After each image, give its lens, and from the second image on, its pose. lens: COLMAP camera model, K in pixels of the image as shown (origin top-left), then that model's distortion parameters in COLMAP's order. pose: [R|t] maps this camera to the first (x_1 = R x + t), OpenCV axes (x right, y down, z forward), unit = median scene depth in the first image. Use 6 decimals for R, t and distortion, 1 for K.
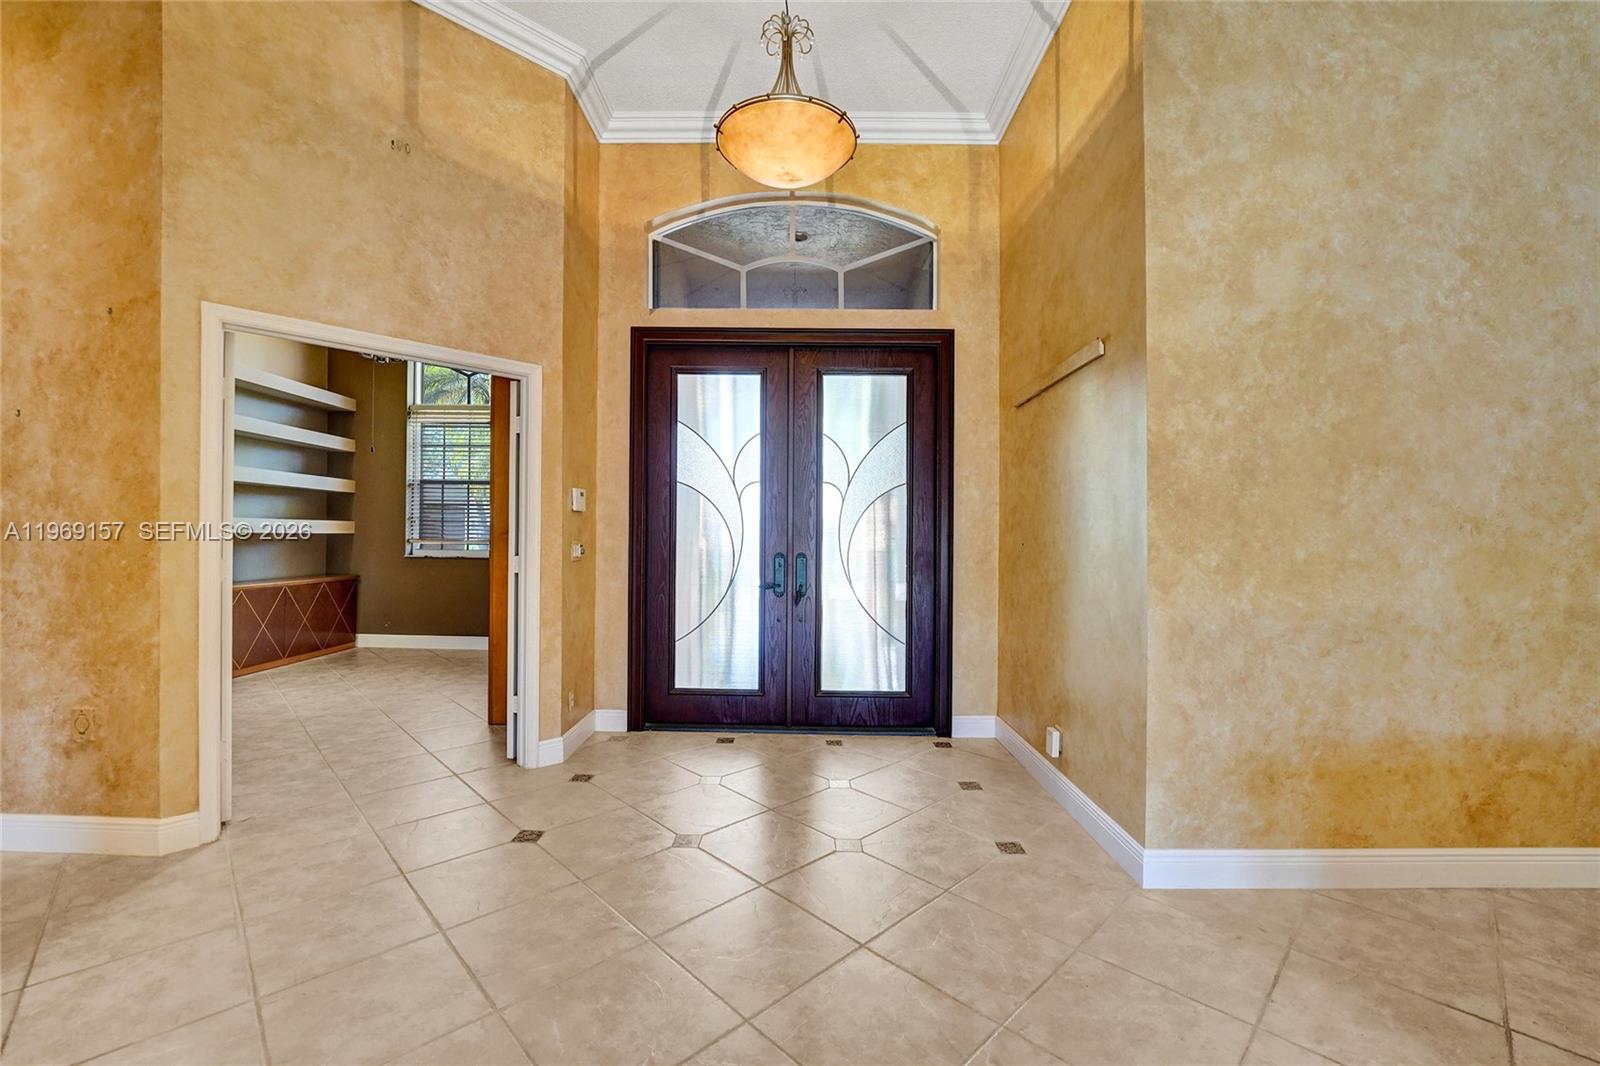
lens RADIAL K [[659.4, 0, 785.4], [0, 659.4, 534.0], [0, 0, 1]] dist [-0.031632, 0.000292]
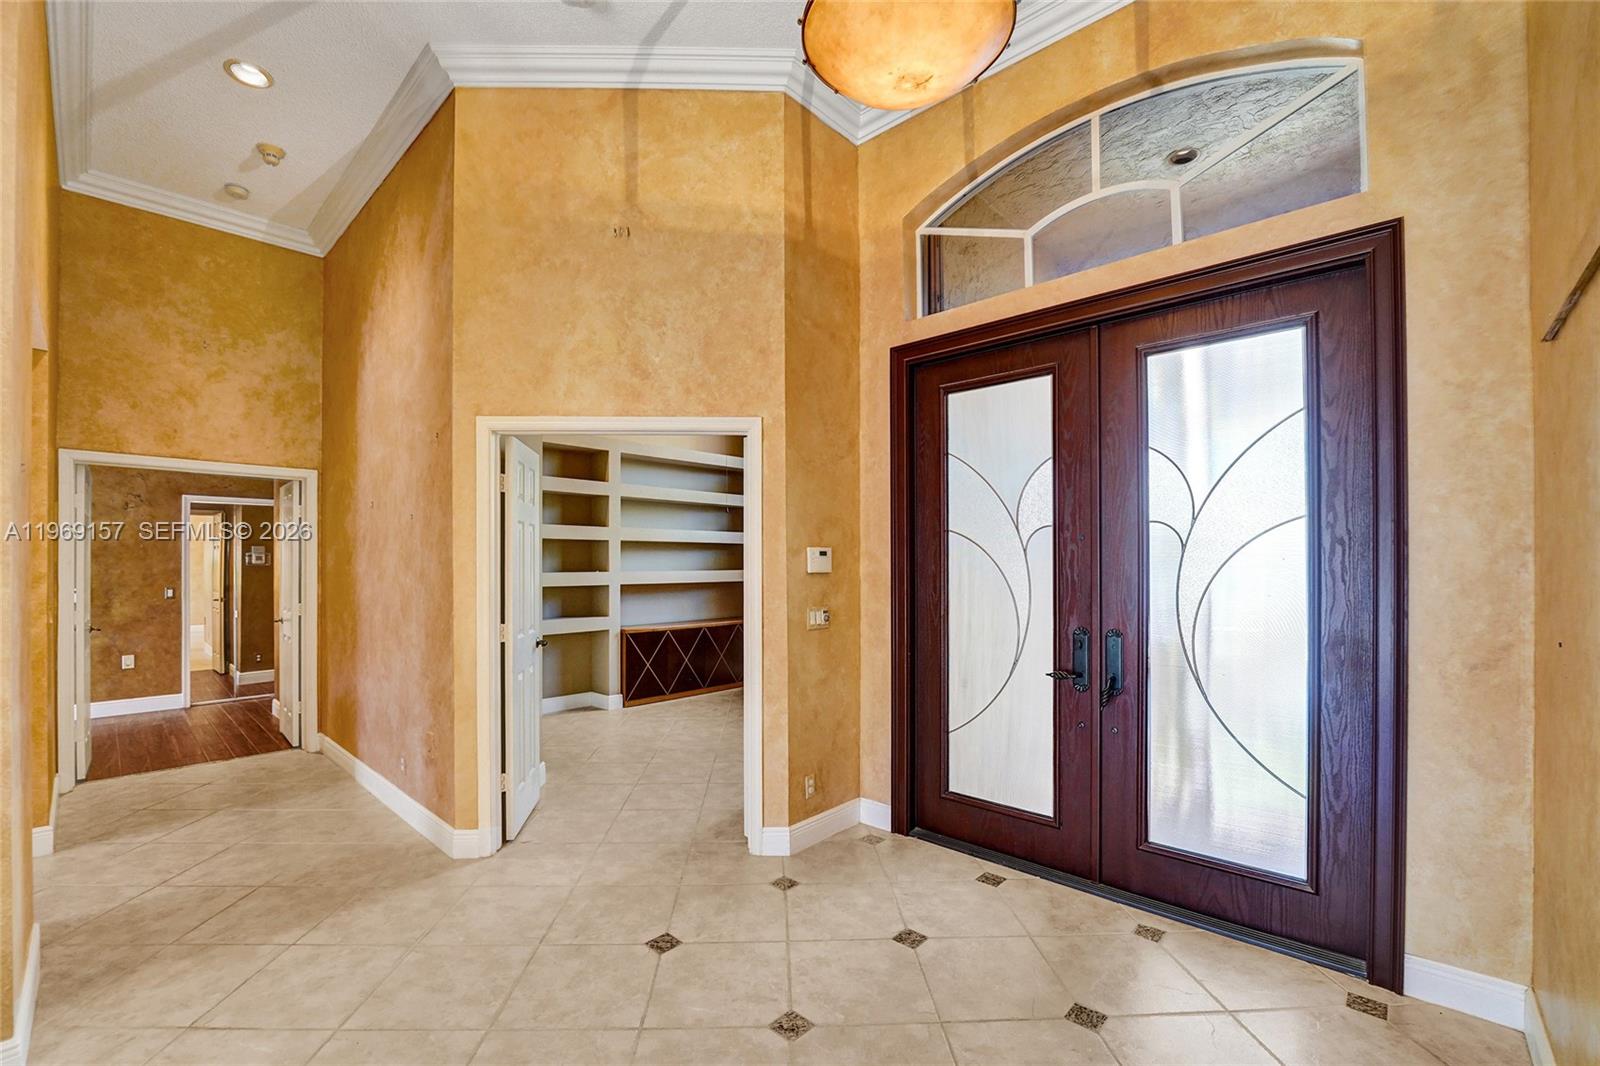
lens RADIAL K [[659.4, 0, 829.0], [0, 659.4, 561.5], [0, 0, 1]] dist [-0.031632, 0.000292]
pose [[0.737324, -0.011378, -0.675444, 0.299884], [0.015614, 0.999878, 0.000202, -0.051390], [0.675359, -0.010696, 0.737411, 0.365622]]
